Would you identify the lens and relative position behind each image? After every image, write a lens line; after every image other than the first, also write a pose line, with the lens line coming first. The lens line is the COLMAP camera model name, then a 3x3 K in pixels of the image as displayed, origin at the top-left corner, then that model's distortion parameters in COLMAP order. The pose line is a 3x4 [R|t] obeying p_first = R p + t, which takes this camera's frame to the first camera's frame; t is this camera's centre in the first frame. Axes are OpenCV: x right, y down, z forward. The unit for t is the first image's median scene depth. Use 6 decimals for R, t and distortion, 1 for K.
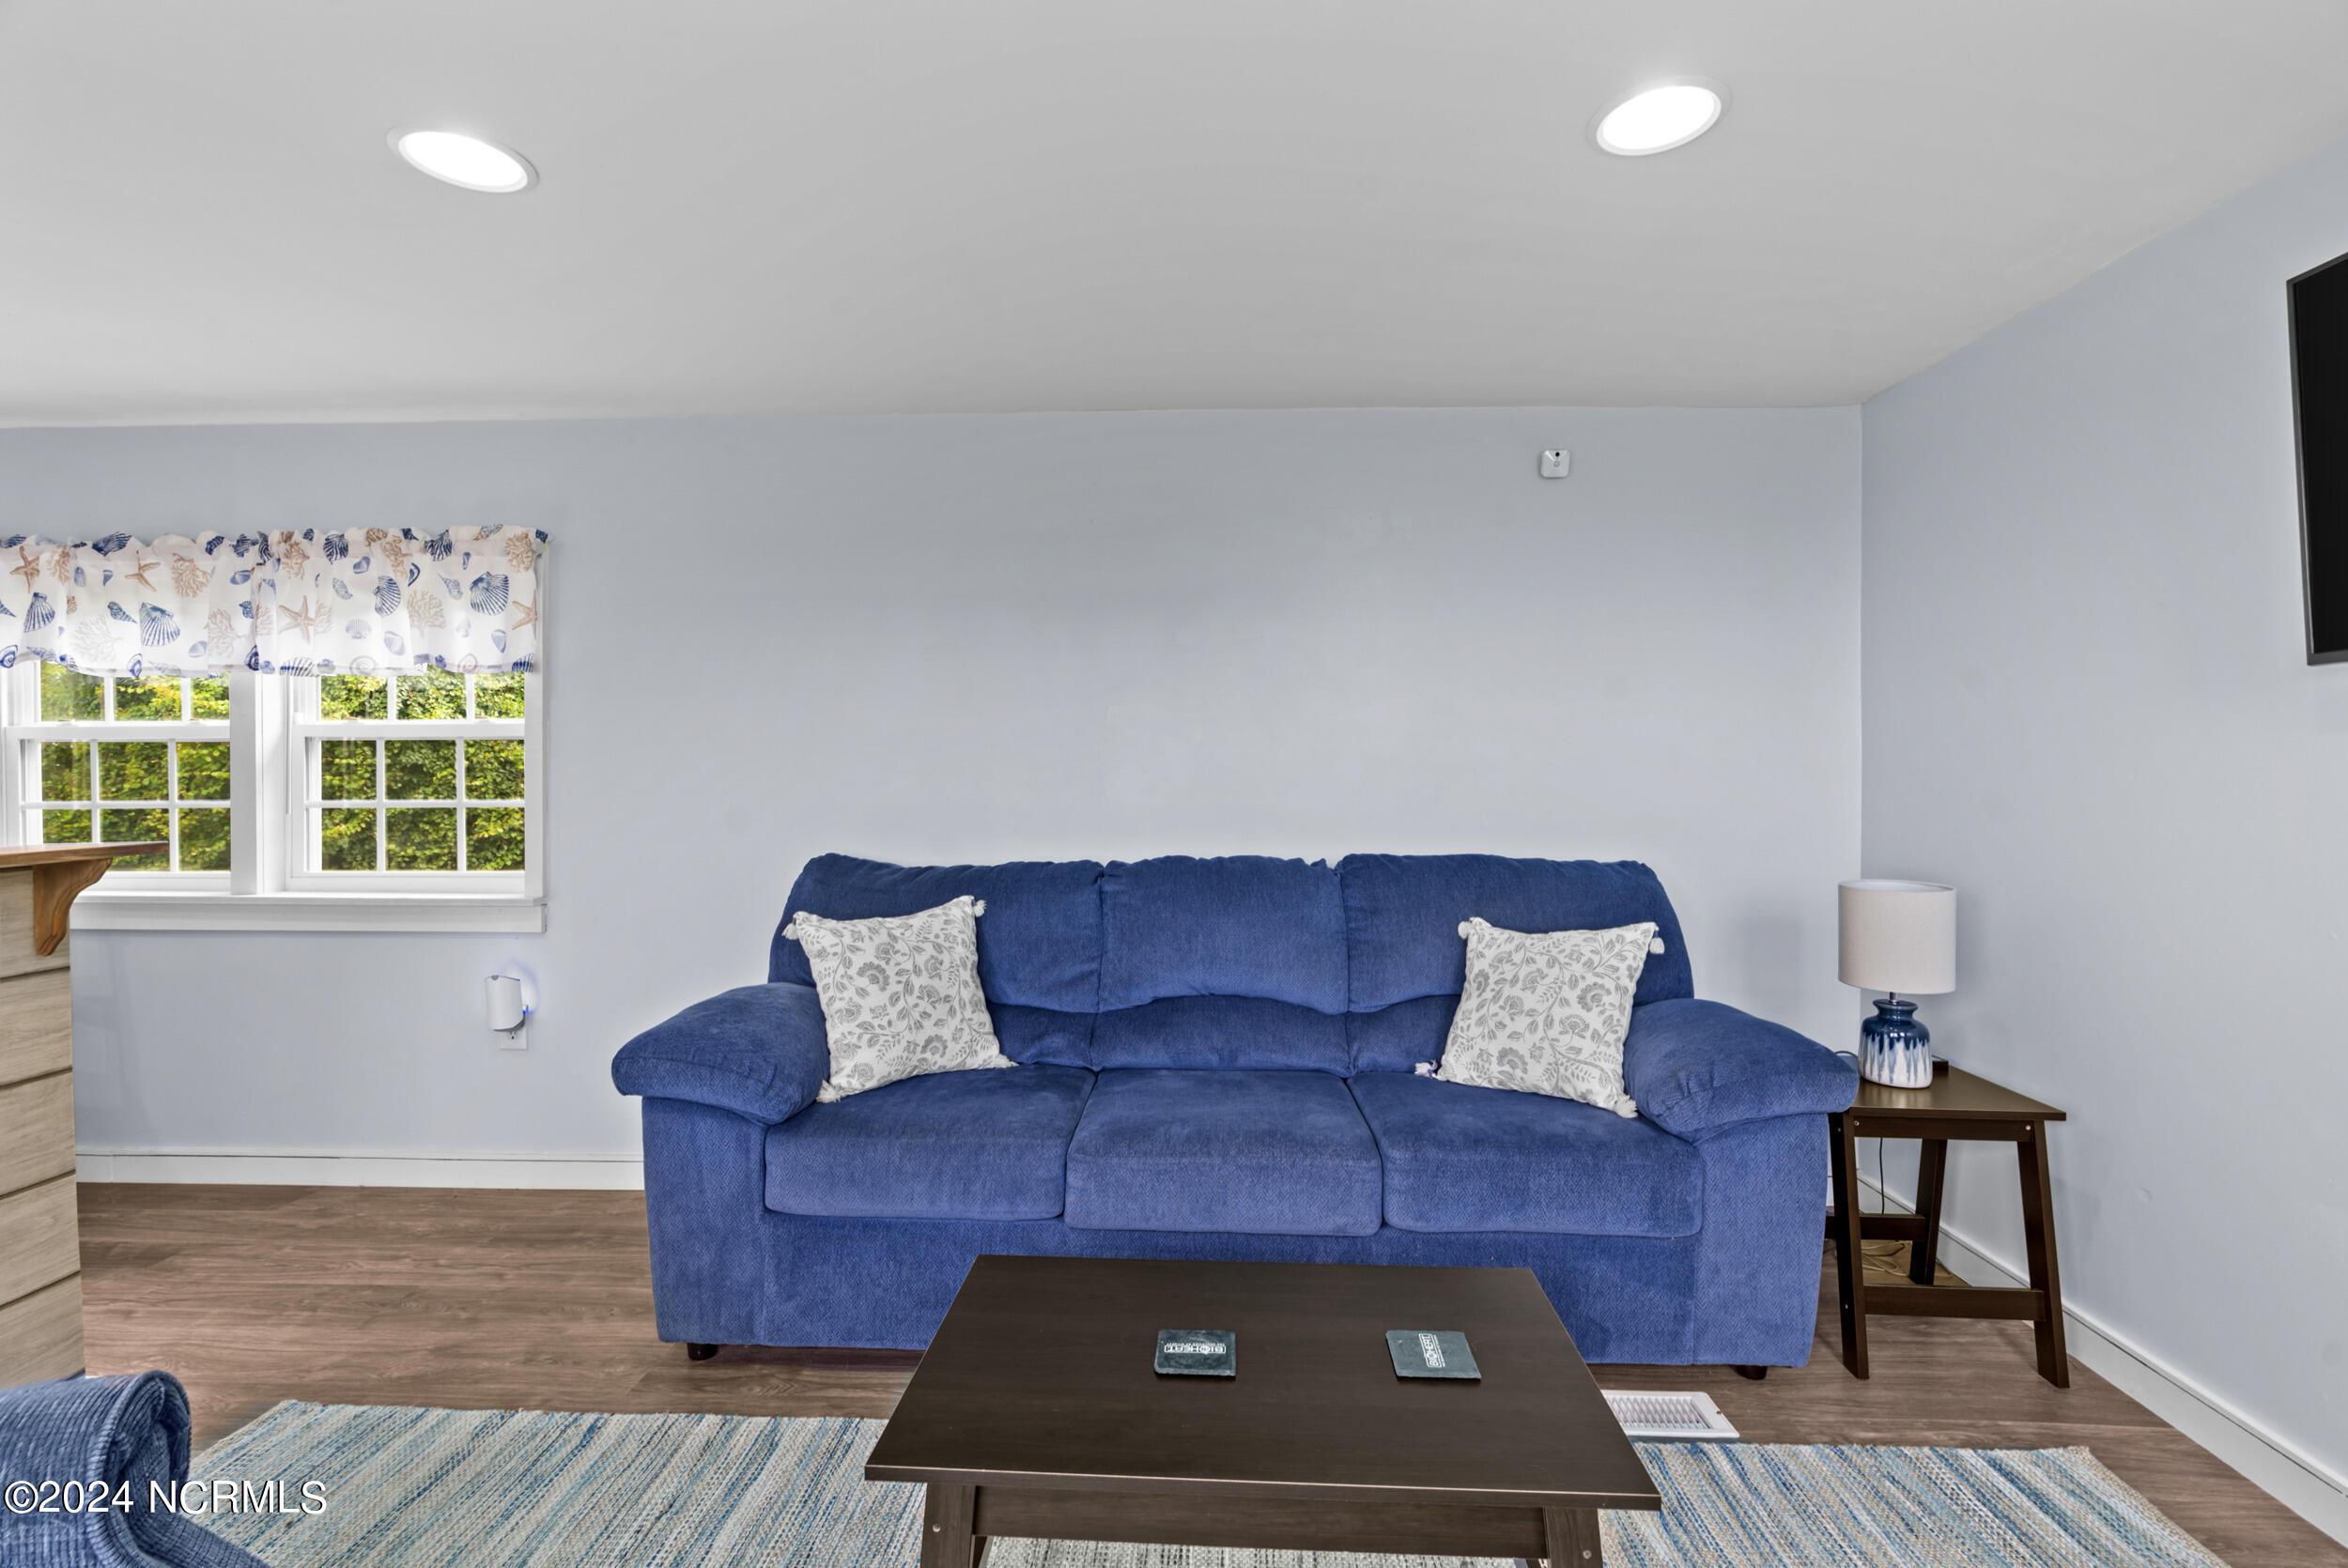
lens RADIAL K [[1065.7, 0, 1169.5], [0, 1065.7, 774.5], [0, 0, 1]] dist [-0.013425, 0.007568]
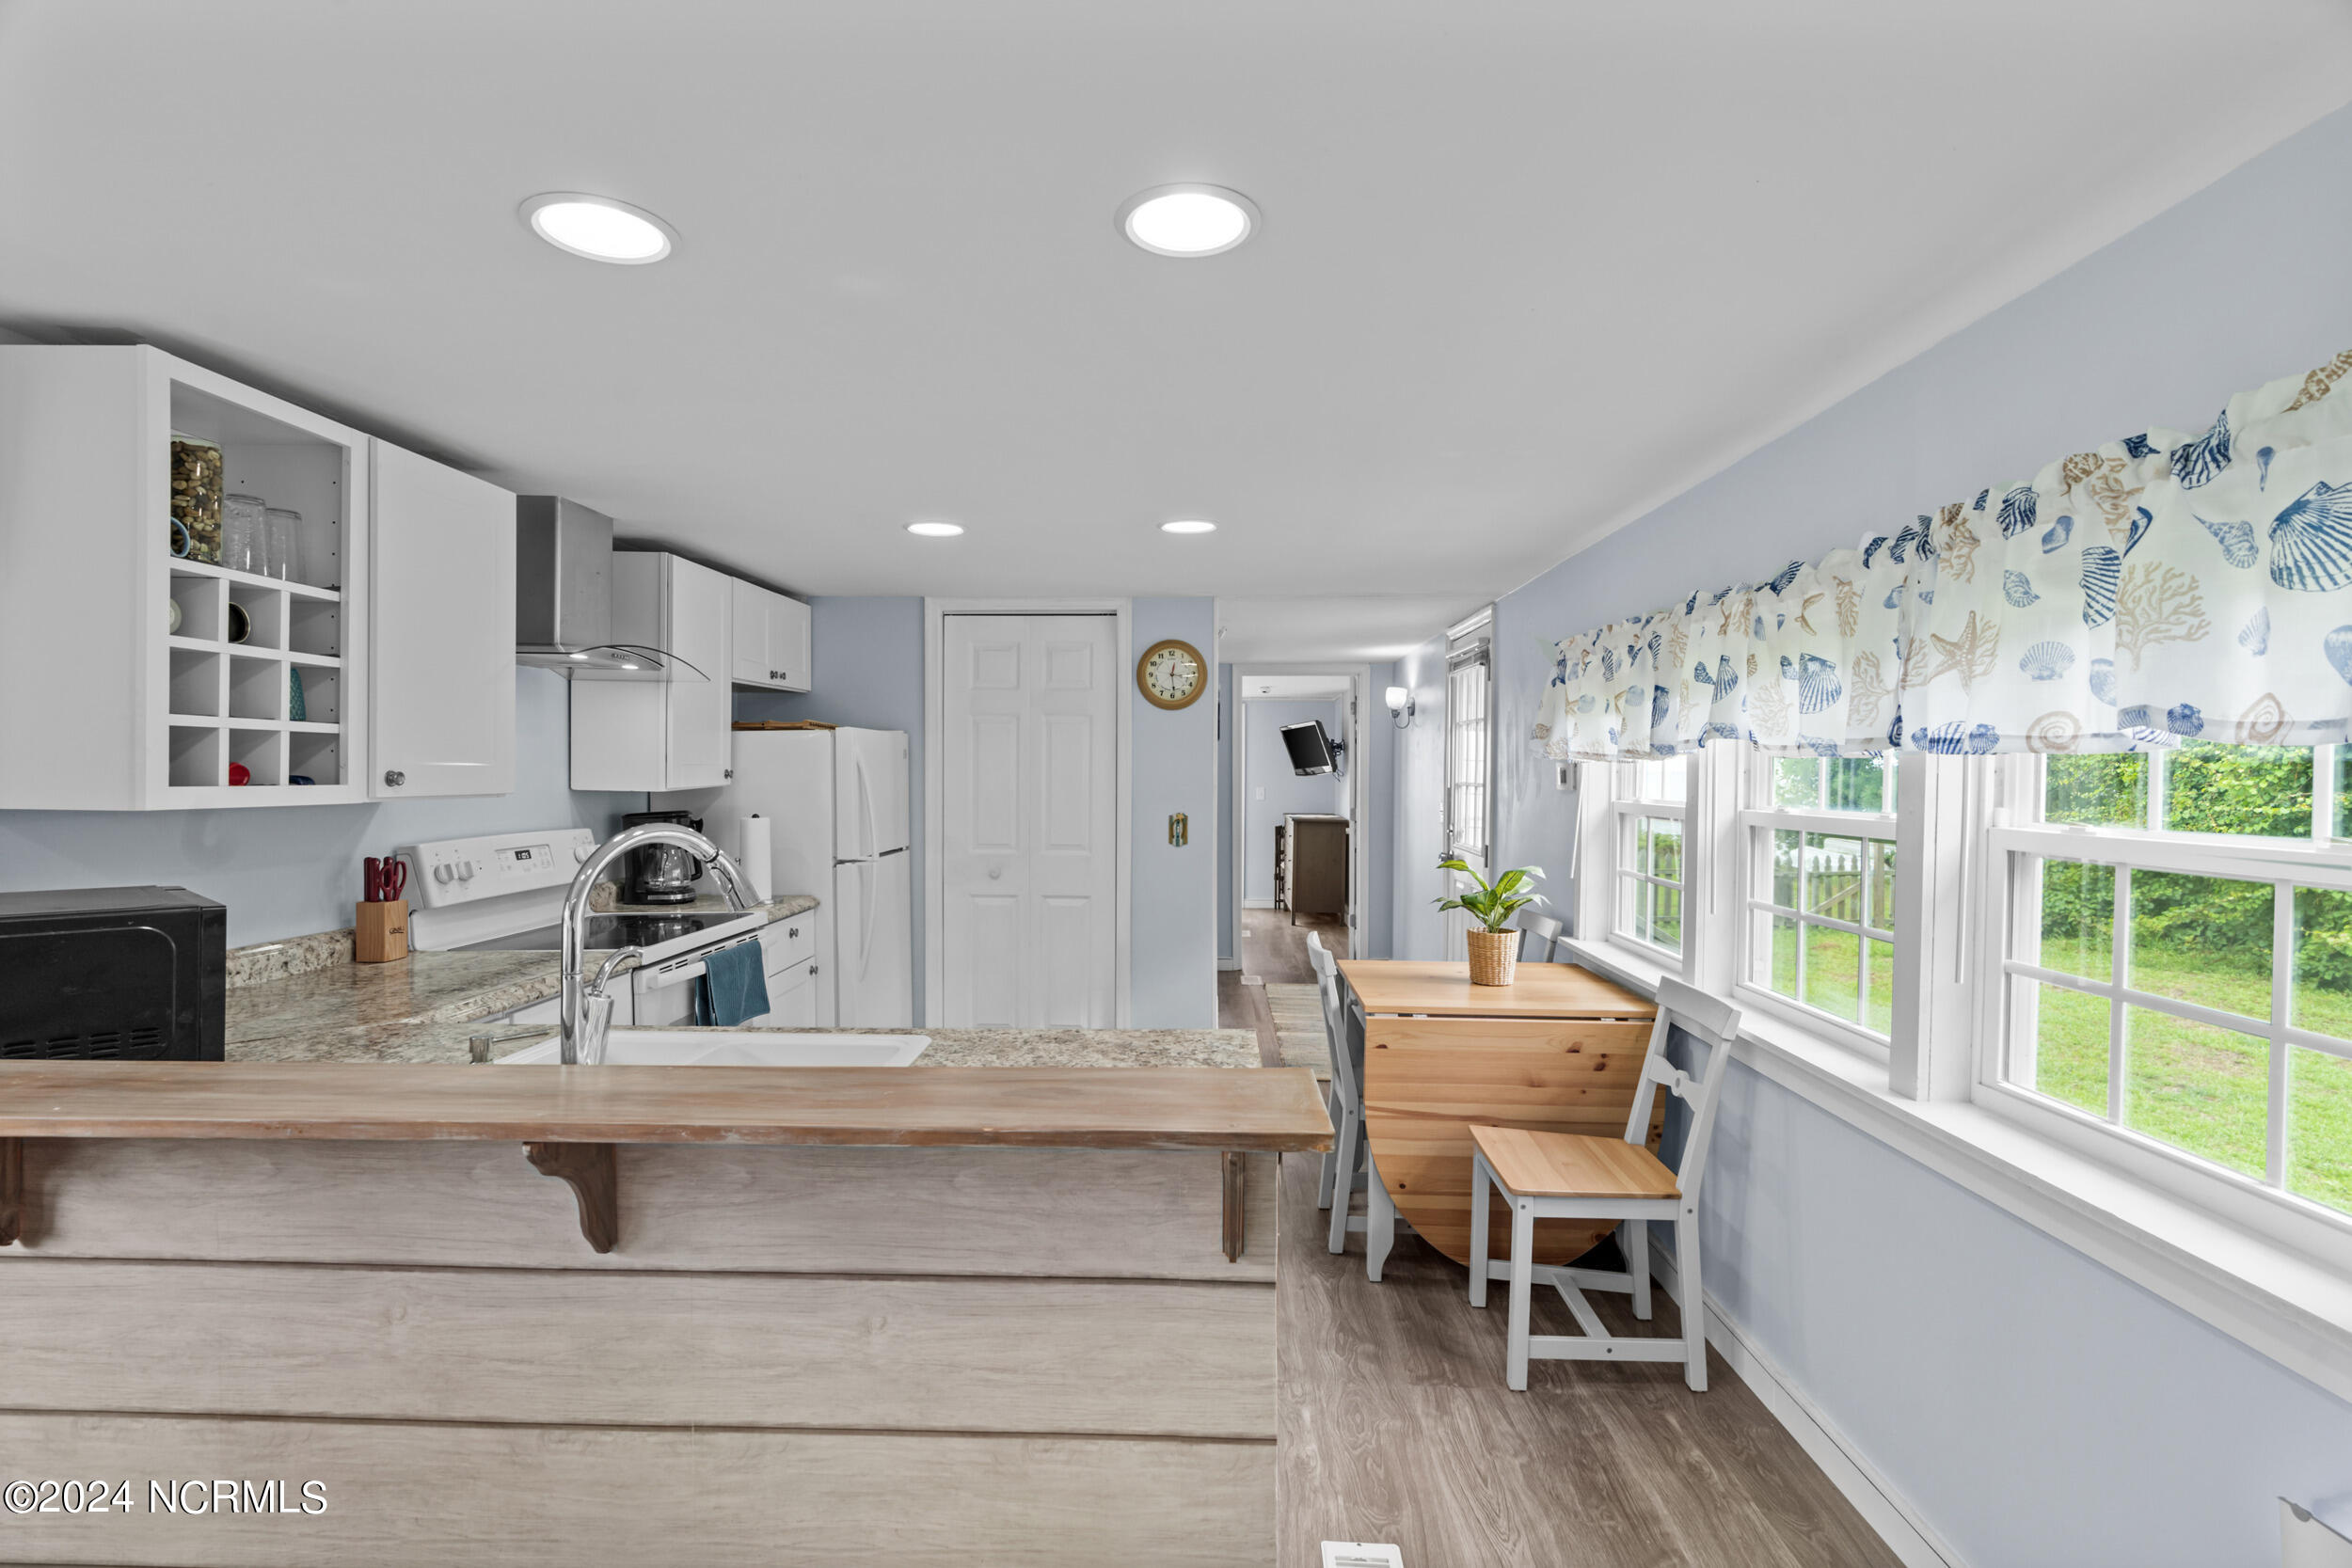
lens RADIAL K [[1067.6, 0, 1171.5], [0, 1067.6, 774.4], [0, 0, 1]] dist [-0.013425, 0.007568]
pose [[-0.003675, 0.008347, -0.999958, -0.246497], [-0.017362, 0.999814, 0.008410, -0.078618], [0.999843, 0.017393, -0.003529, 0.575956]]
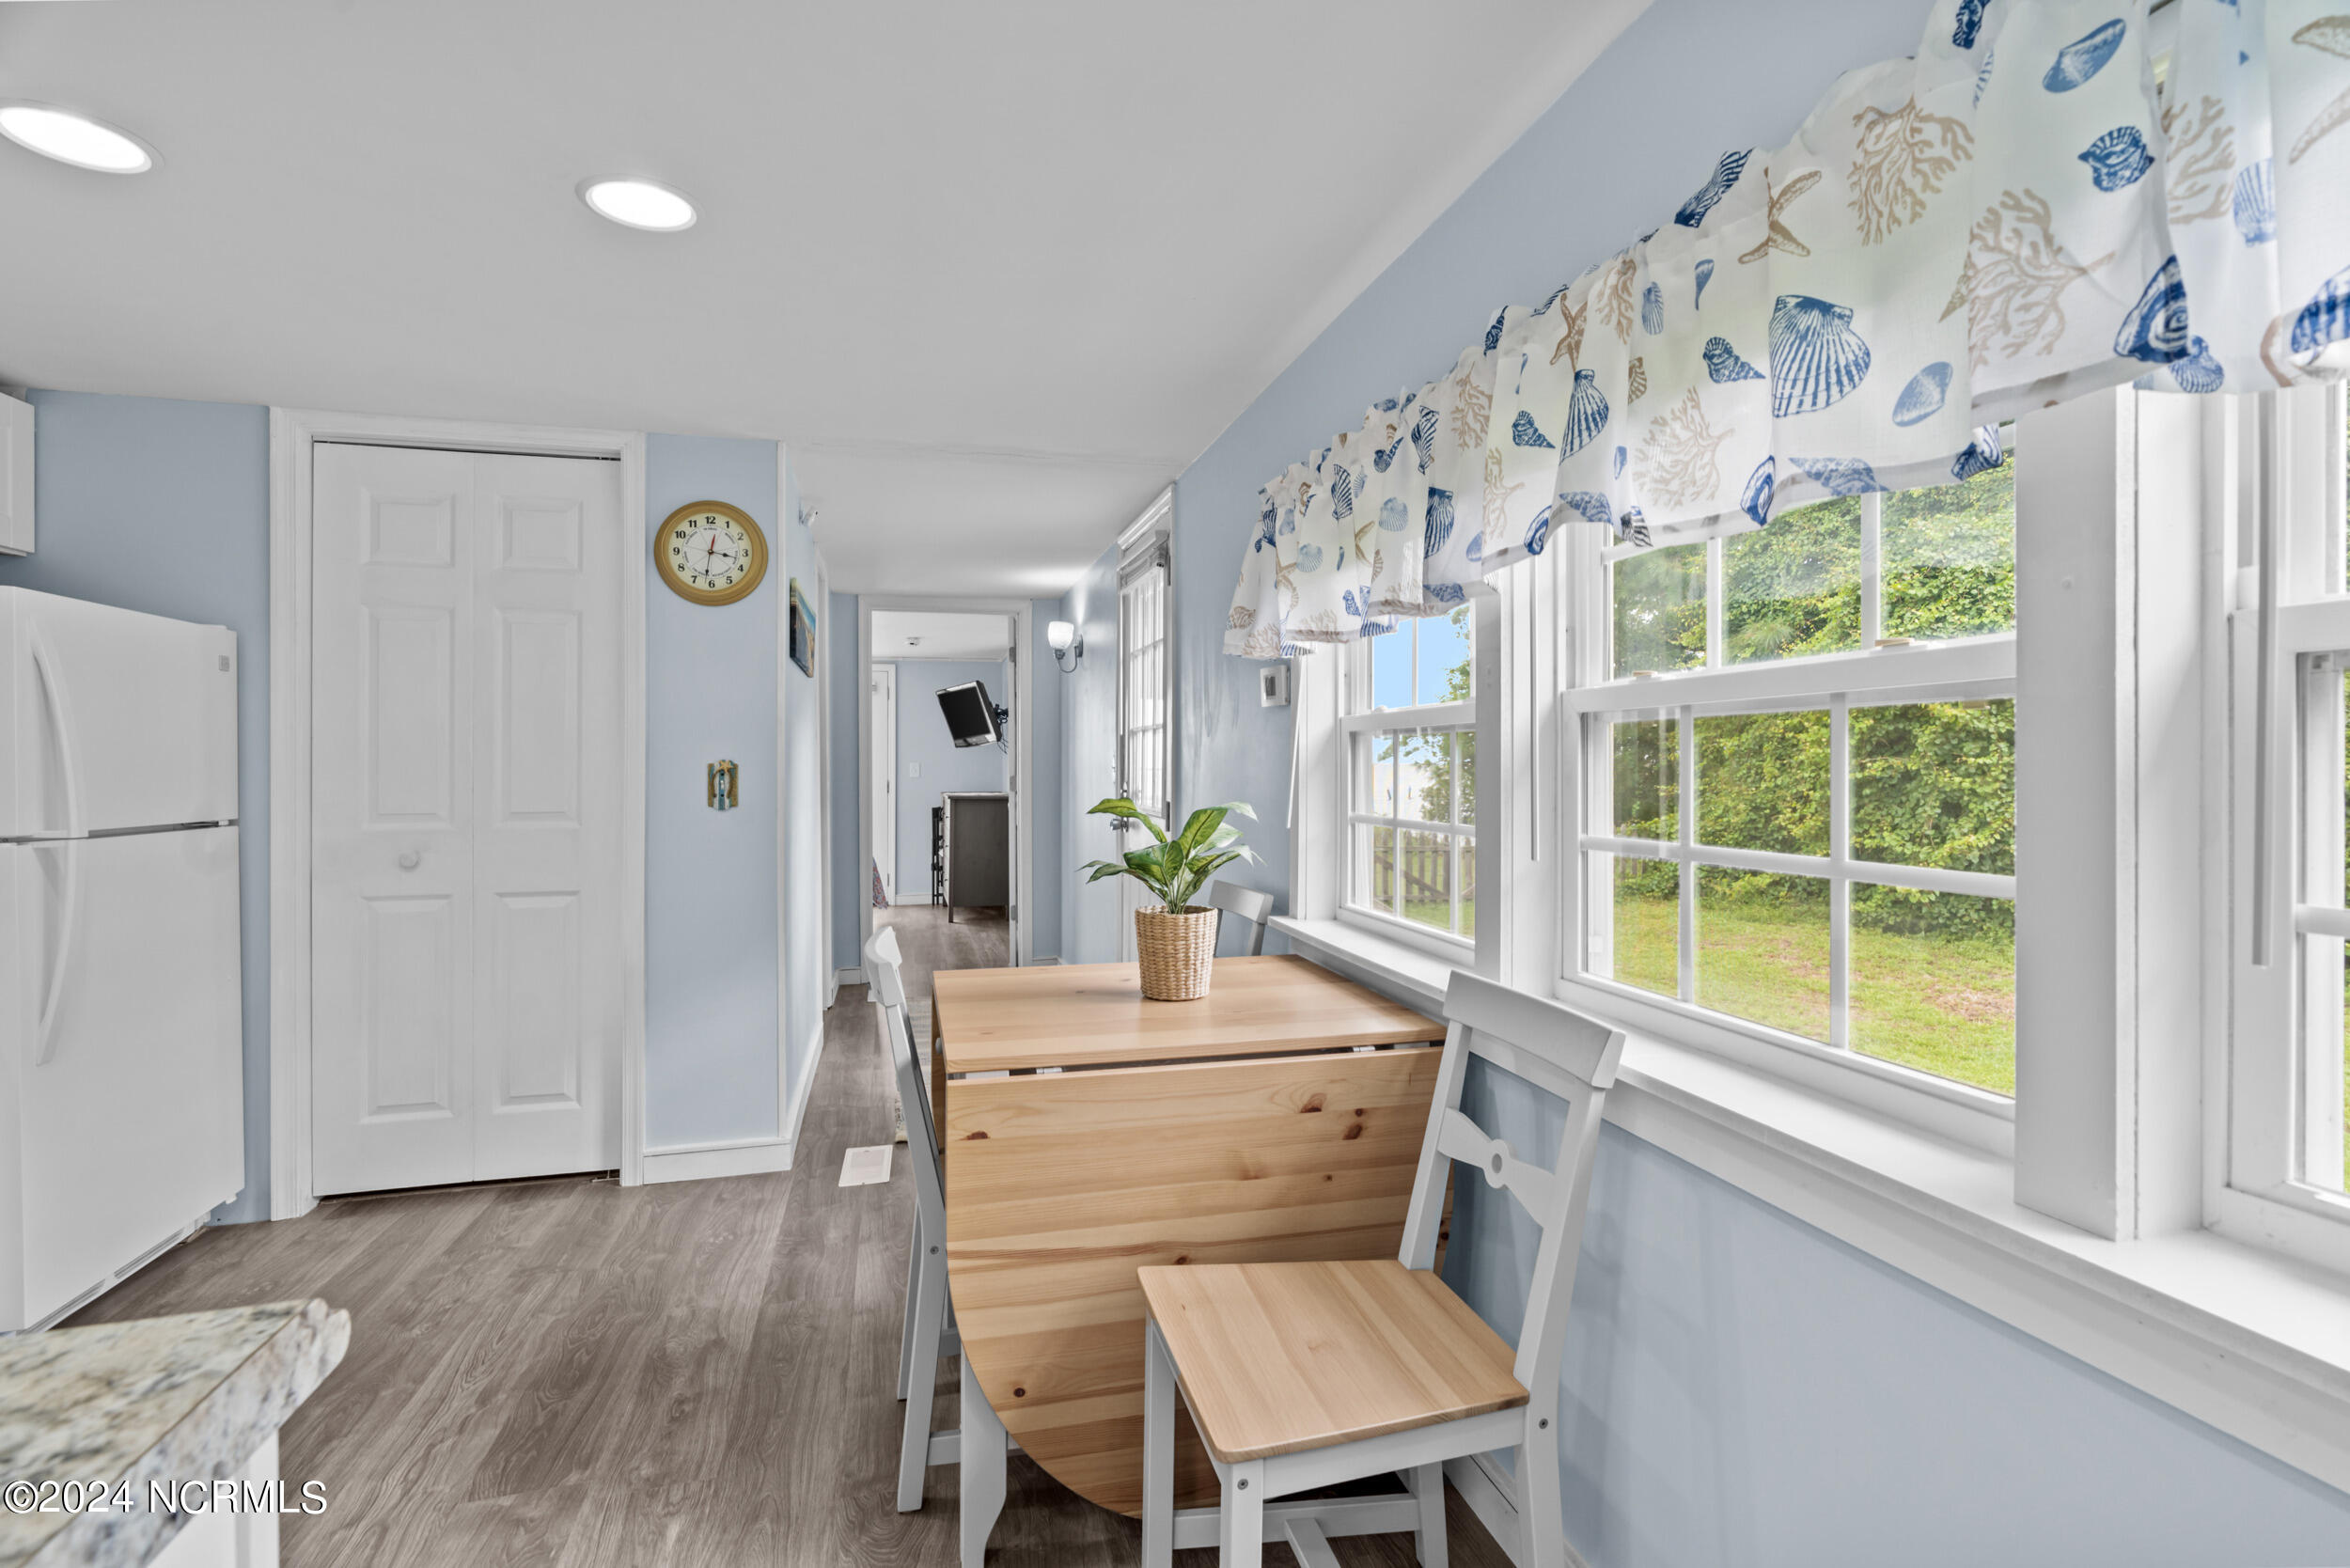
lens RADIAL K [[1066.8, 0, 1170.5], [0, 1066.8, 774.4], [0, 0, 1]] dist [-0.013425, 0.007568]
pose [[0.278866, 0.008981, -0.960288, -0.686304], [-0.008121, 0.999943, 0.006993, -0.006773], [0.960296, 0.005849, 0.278923, 0.710024]]
